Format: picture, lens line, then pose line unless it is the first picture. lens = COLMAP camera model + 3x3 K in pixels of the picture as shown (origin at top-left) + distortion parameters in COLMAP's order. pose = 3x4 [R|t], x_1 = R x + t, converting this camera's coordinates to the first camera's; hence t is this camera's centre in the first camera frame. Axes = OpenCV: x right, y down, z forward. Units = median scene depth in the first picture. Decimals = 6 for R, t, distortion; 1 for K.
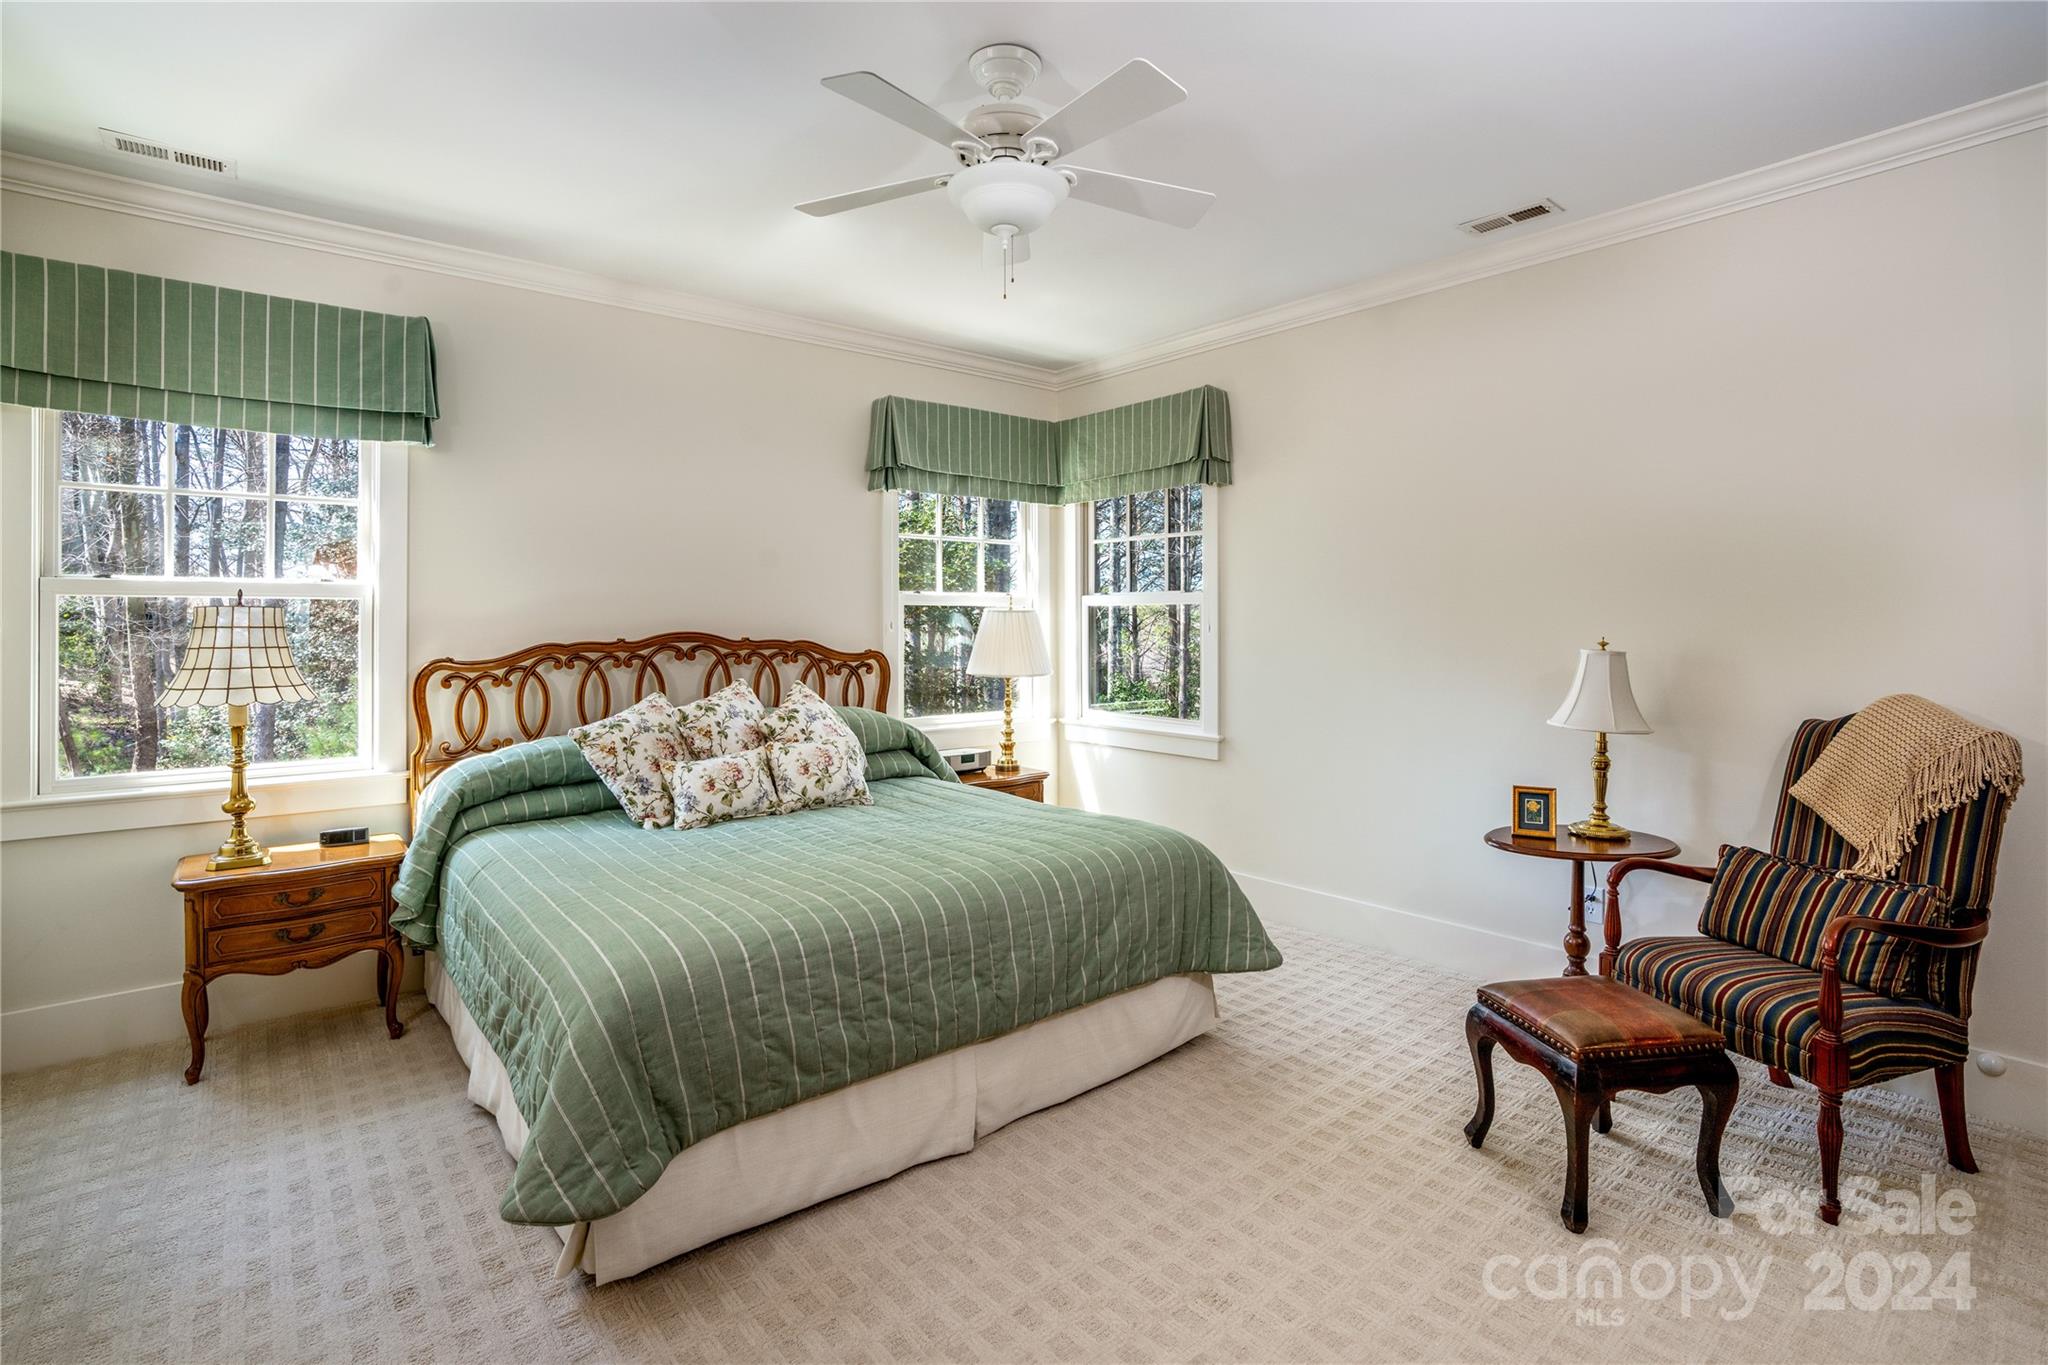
lens RADIAL K [[989.1, 0, 1024.5], [0, 989.1, 604.2], [0, 0, 1]] dist [0.000634, 0.000191]
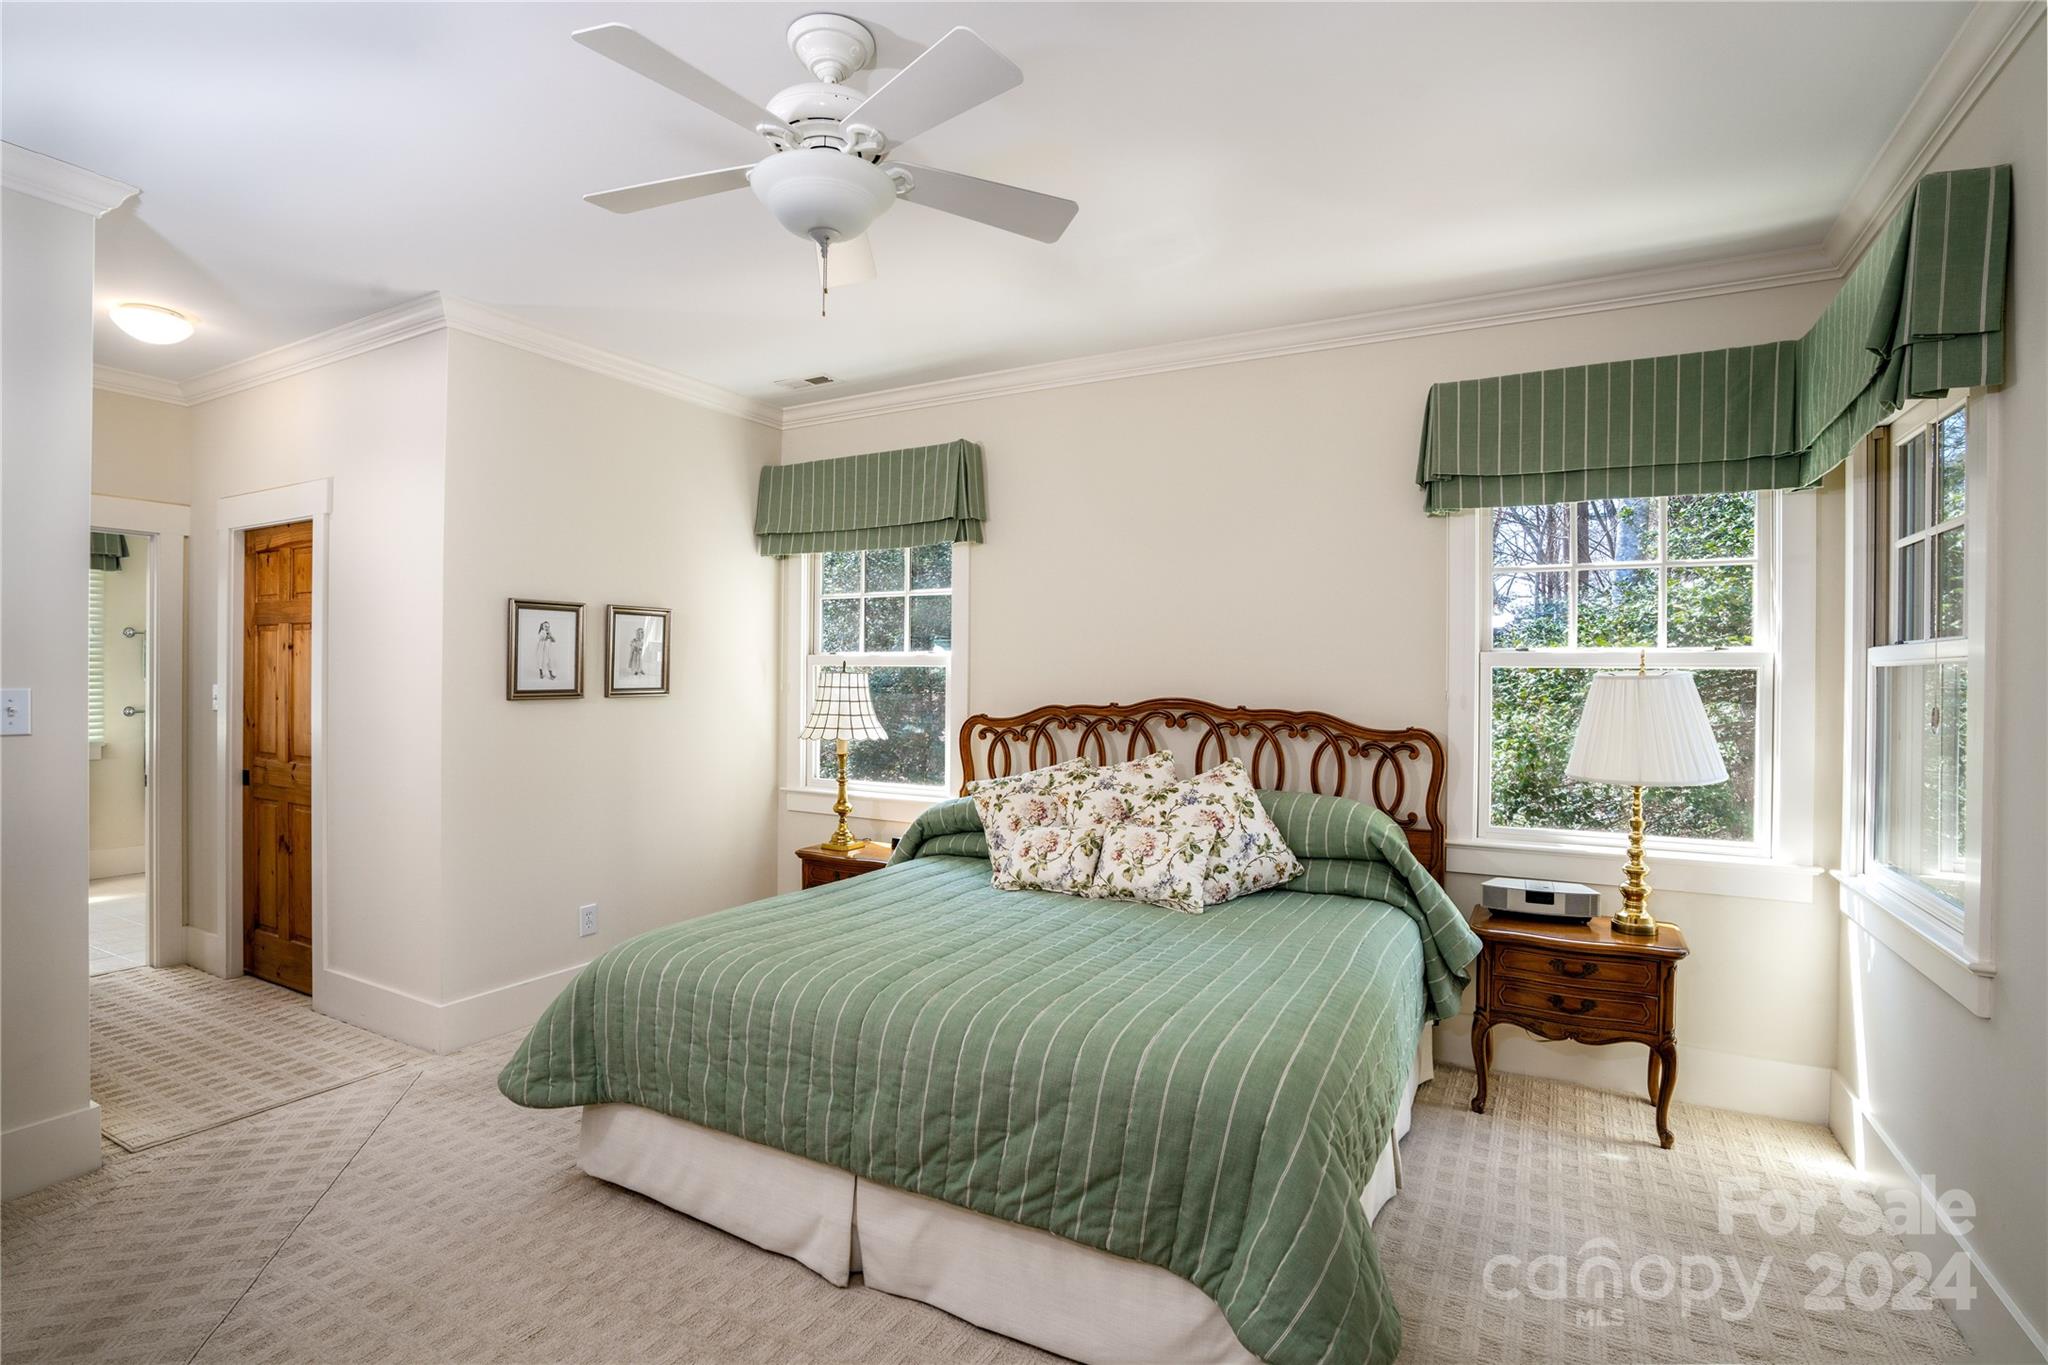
lens RADIAL K [[967.2, 0, 1024.0], [0, 967.2, 682.5], [0, 0, 1]] dist [-0.023326, 0.000141]
pose [[0.402751, 0.007883, -0.915276, 0.463377], [0.004519, 0.999934, 0.010600, 0.002175], [0.915299, -0.008405, 0.402688, 0.493030]]
